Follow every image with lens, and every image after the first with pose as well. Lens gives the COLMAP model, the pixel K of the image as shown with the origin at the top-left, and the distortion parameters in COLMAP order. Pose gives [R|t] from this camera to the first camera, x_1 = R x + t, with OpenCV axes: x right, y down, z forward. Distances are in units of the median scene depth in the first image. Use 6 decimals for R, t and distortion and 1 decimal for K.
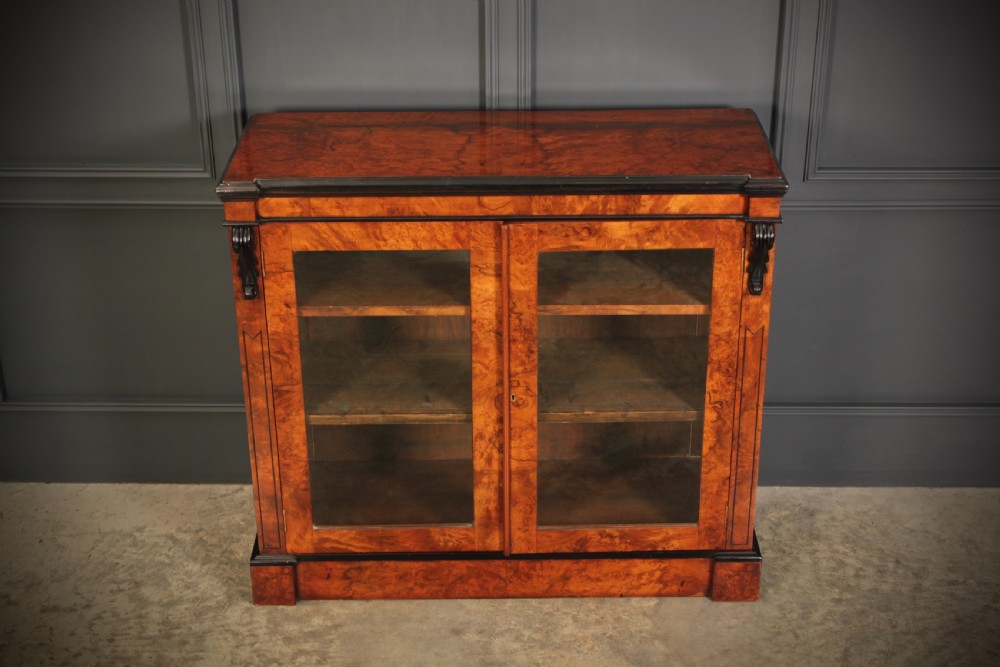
lens RADIAL K [[1551.7, 0, 502.1], [0, 1551.7, 338.8], [0, 0, 1]] dist [0.010181, 0.000000]
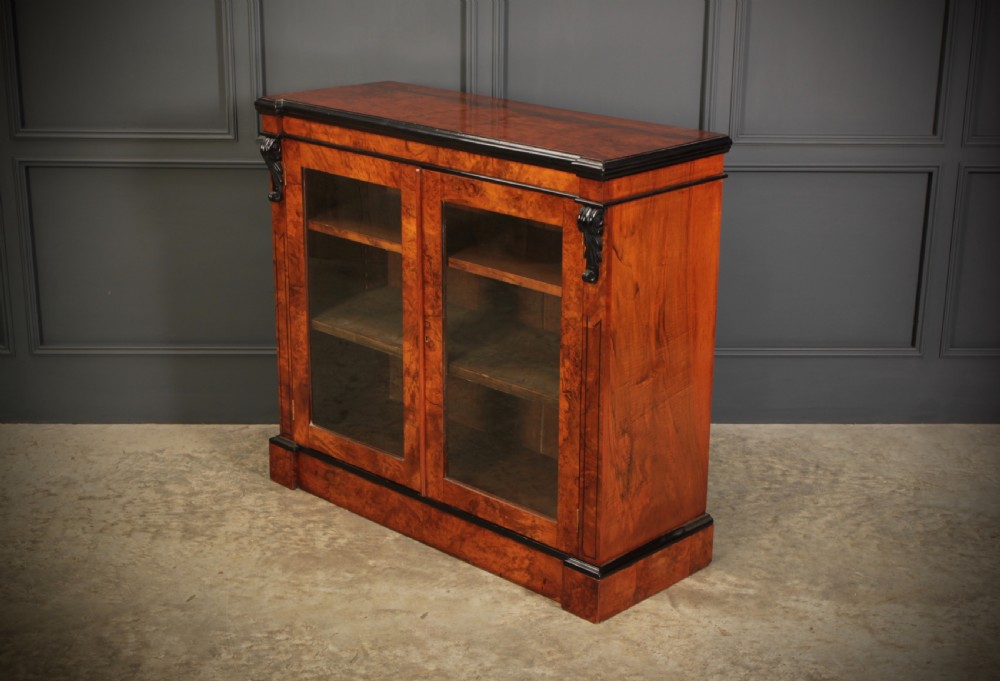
lens RADIAL K [[1555.3, 0, 507.3], [0, 1555.3, 335.3], [0, 0, 1]] dist [-0.016000, 0.000000]
pose [[0.722300, 0.223912, -0.654329, 0.746032], [-0.327024, 0.944257, -0.037869, 0.056349], [0.609375, 0.241334, 0.755261, 0.200517]]
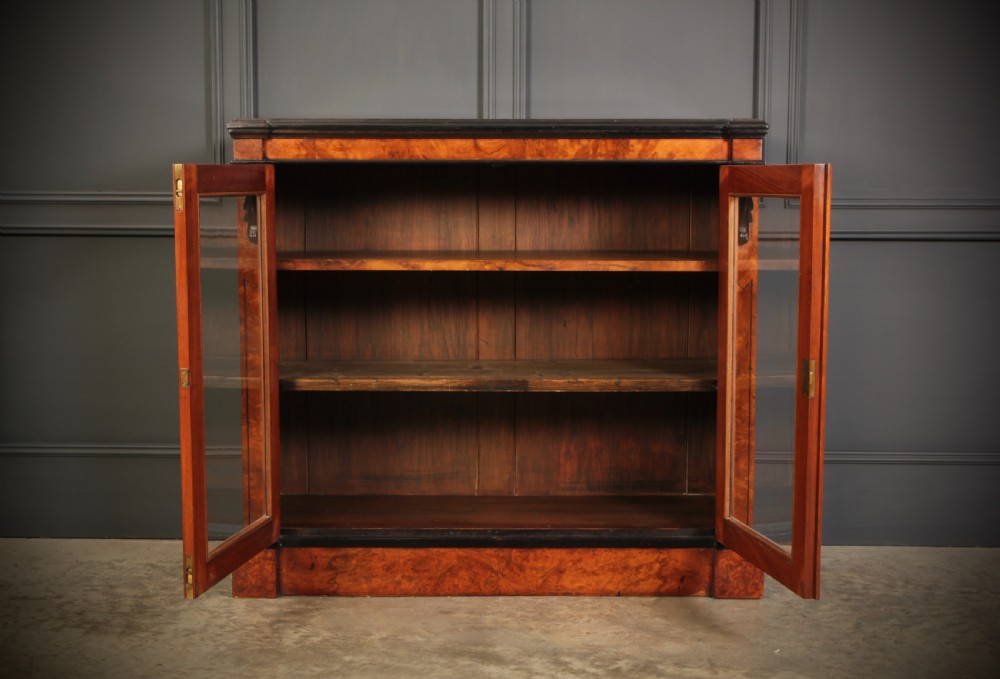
lens RADIAL K [[1540.3, 0, 493.6], [0, 1540.3, 346.2], [0, 0, 1]] dist [0.006919, 0.000000]
pose [[0.999943, 0.009068, -0.005714, 0.004145], [-0.010500, 0.935814, -0.352338, 0.373257], [0.002152, 0.352378, 0.935855, 0.064159]]
